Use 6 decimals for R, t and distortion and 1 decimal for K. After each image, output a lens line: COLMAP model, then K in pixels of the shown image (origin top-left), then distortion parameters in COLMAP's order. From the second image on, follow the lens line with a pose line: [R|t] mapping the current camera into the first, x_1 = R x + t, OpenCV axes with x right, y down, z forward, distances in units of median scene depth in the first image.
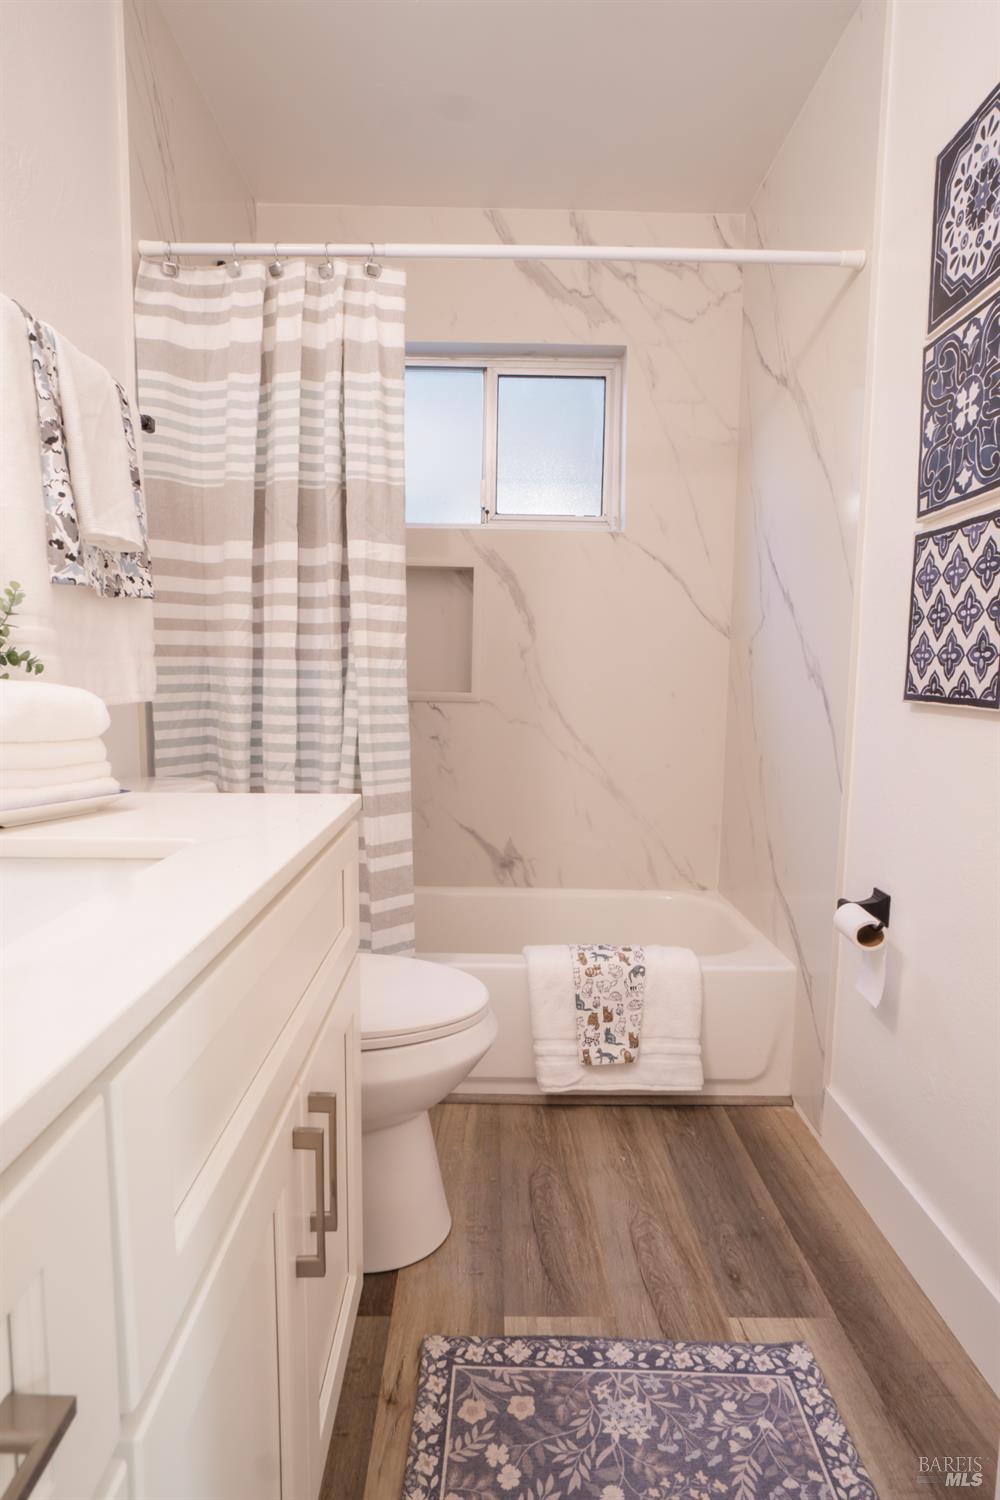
lens RADIAL K [[826.3, 0, 498.6], [0, 826.3, 756.0], [0, 0, 1]] dist [-0.045941, 0.020620]
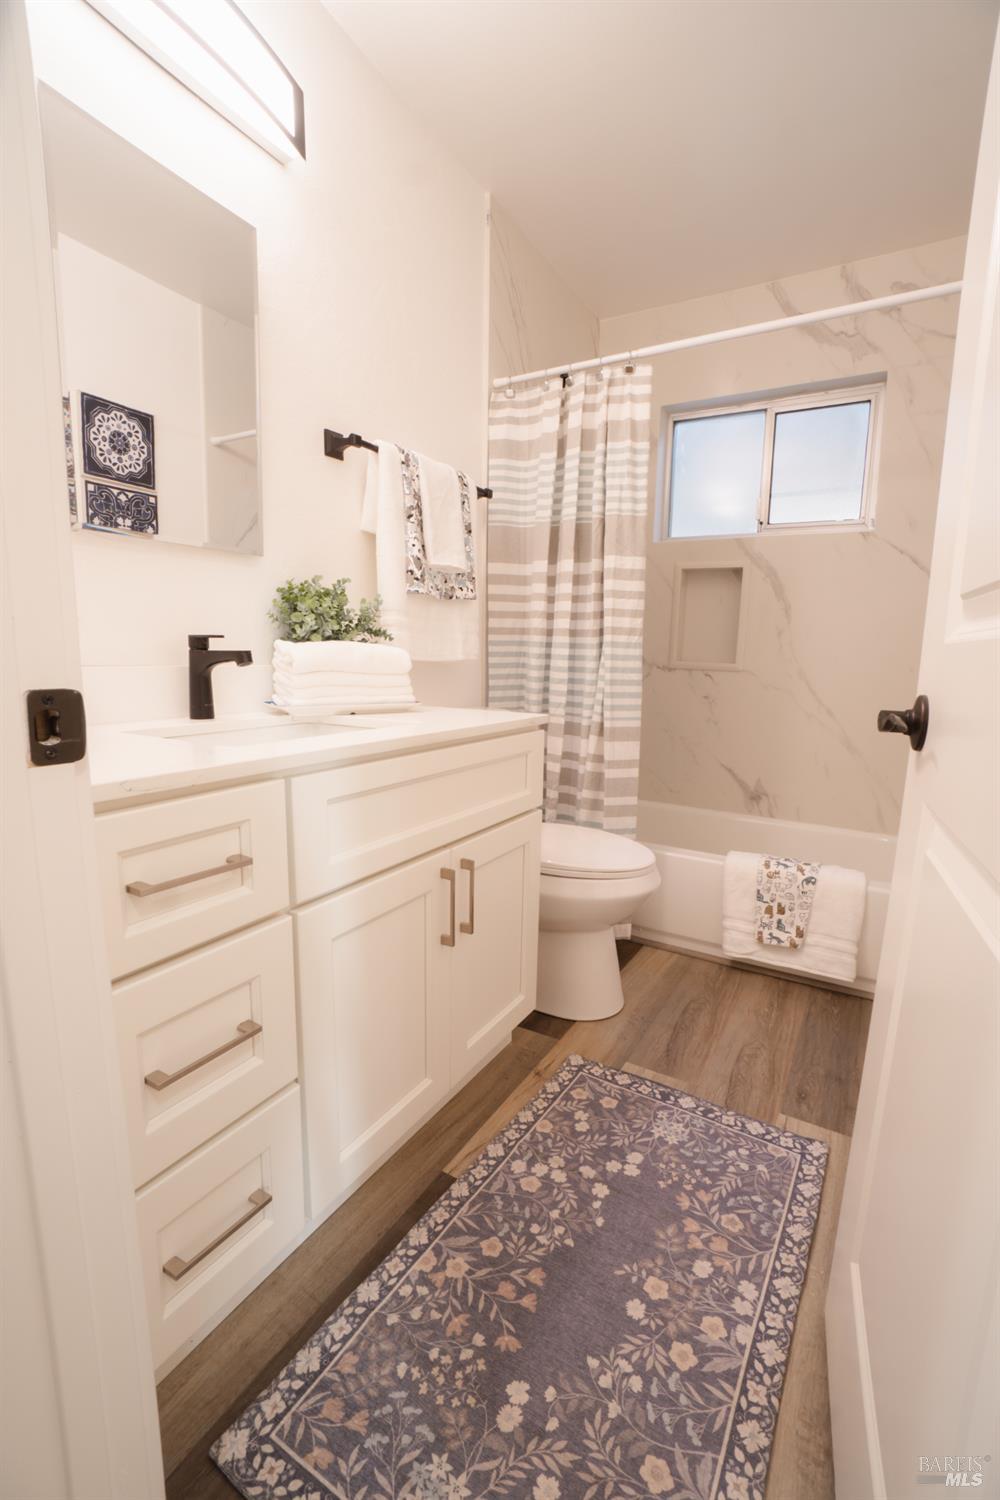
lens RADIAL K [[657.8, 0, 500.0], [0, 657.8, 750.0], [0, 0, 1]] dist [-0.061127, 0.021172]
pose [[0.855633, 0.081108, -0.511189, 0.287798], [-0.058582, 0.996475, 0.060050, 0.029229], [0.514258, -0.021435, 0.857368, -0.125532]]
